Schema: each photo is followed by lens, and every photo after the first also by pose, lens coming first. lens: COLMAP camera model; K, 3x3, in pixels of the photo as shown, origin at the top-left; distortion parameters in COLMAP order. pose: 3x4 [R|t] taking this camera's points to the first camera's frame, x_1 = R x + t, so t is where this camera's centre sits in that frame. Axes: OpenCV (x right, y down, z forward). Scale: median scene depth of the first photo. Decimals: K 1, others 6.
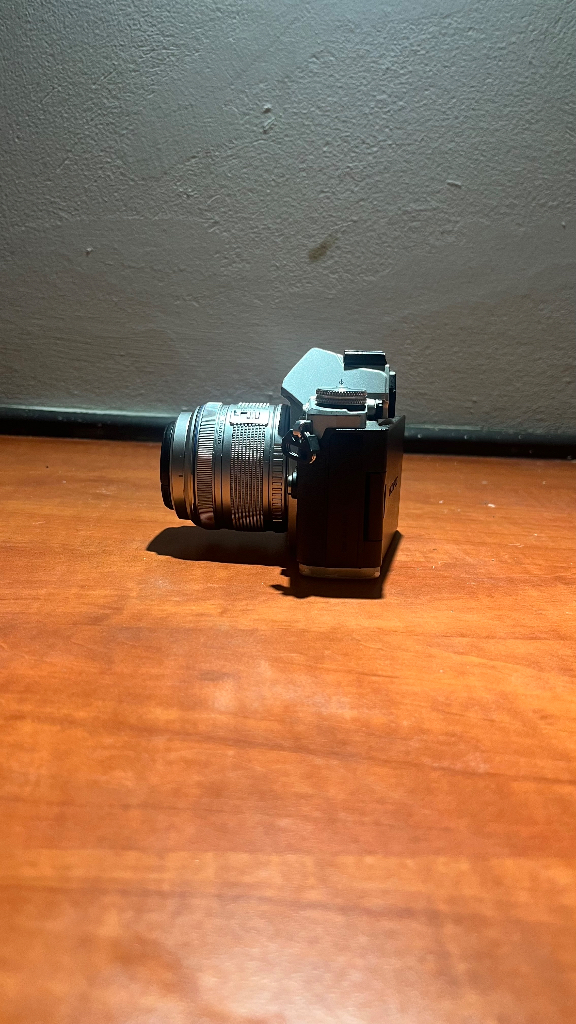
lens RADIAL K [[780.5, 0, 282.9], [0, 780.5, 512.1], [0, 0, 1]] dist [0.030308, -0.071569]
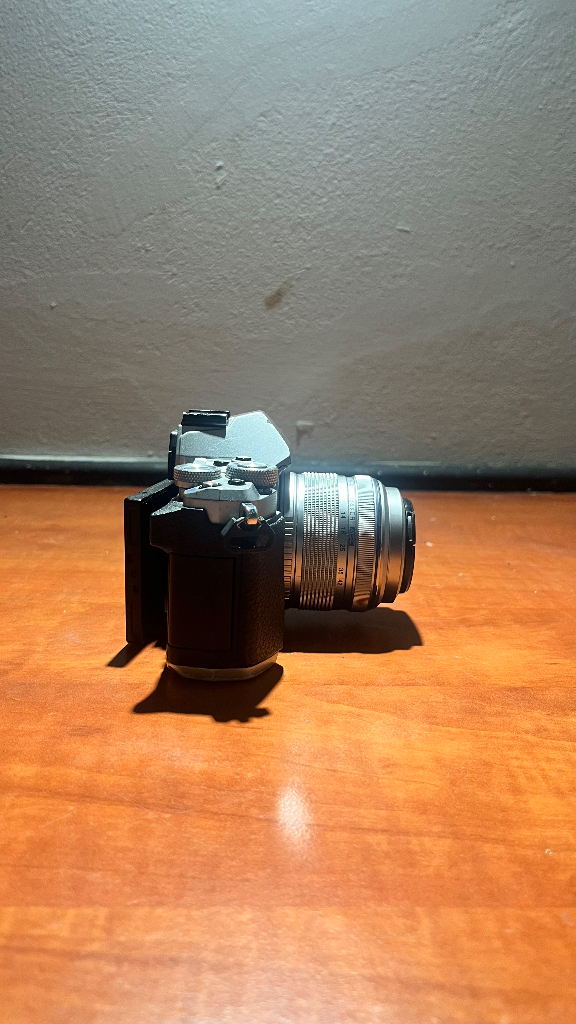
lens RADIAL K [[781.2, 0, 278.6], [0, 781.2, 510.2], [0, 0, 1]] dist [-0.004731, 0.000210]
pose [[0.999327, -0.027237, -0.024561, 0.072312], [0.026278, 0.998911, -0.038543, -0.014414], [0.025584, 0.037871, 0.998955, -0.020966]]
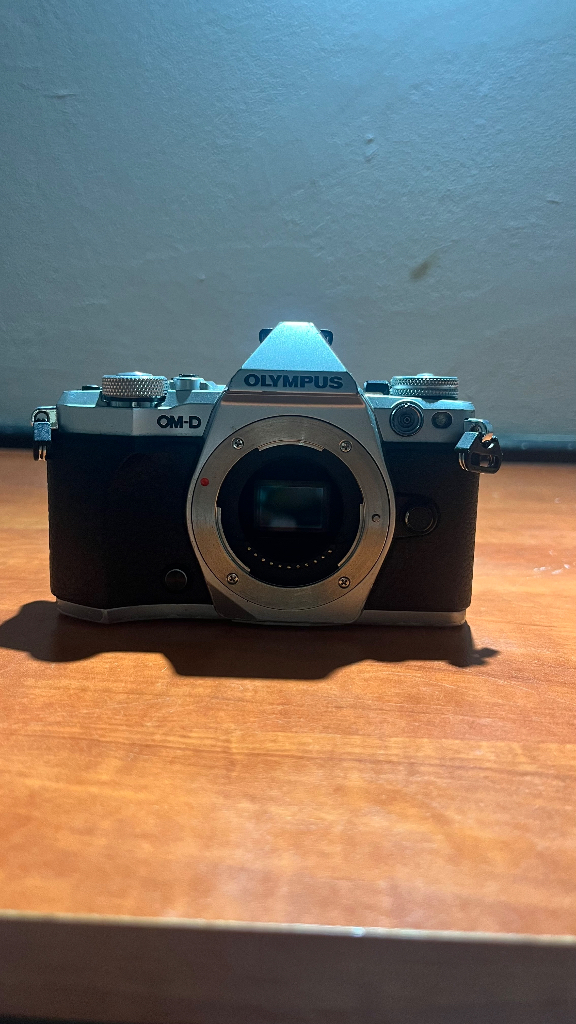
lens RADIAL K [[780.5, 0, 282.9], [0, 780.5, 512.1], [0, 0, 1]] dist [0.030308, -0.071569]
pose [[0.995451, -0.011322, -0.094597, -0.042884], [0.006745, 0.998797, -0.048566, 0.037219], [0.095034, 0.047707, 0.994330, -0.036353]]
